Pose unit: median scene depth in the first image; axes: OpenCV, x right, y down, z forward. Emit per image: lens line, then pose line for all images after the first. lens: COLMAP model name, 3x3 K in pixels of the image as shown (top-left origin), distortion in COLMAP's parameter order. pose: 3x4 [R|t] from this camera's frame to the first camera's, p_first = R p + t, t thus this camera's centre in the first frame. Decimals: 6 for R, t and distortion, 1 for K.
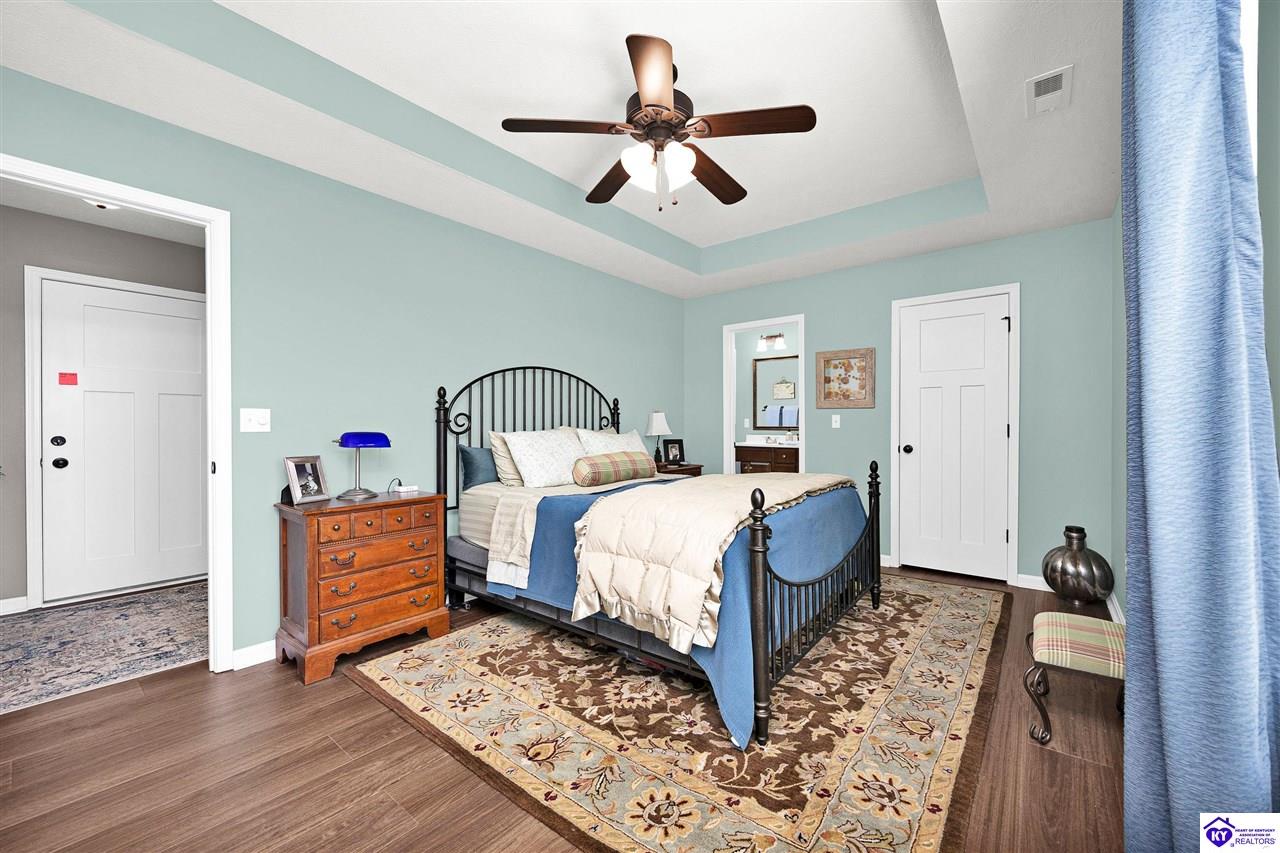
lens RADIAL K [[491.9, 0, 664.3], [0, 491.9, 426.8], [0, 0, 1]] dist [-0.005261, -0.000187]
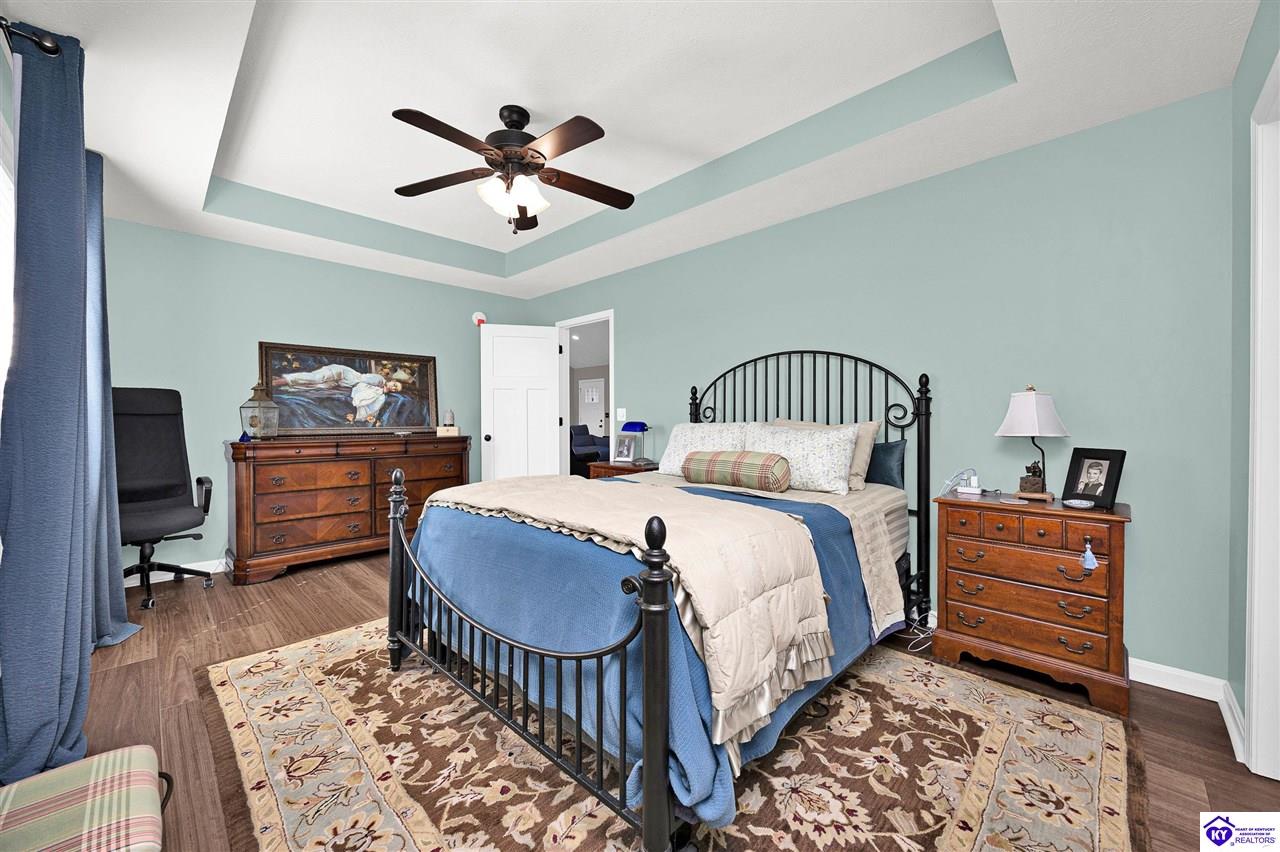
lens RADIAL K [[491.9, 0, 646.8], [0, 491.9, 421.3], [0, 0, 1]] dist [-0.005261, -0.000187]
pose [[-0.113049, 0.006946, -0.993565, 1.044917], [-0.005499, 0.999956, 0.007617, -0.002390], [0.993574, 0.006325, -0.113005, 1.358501]]
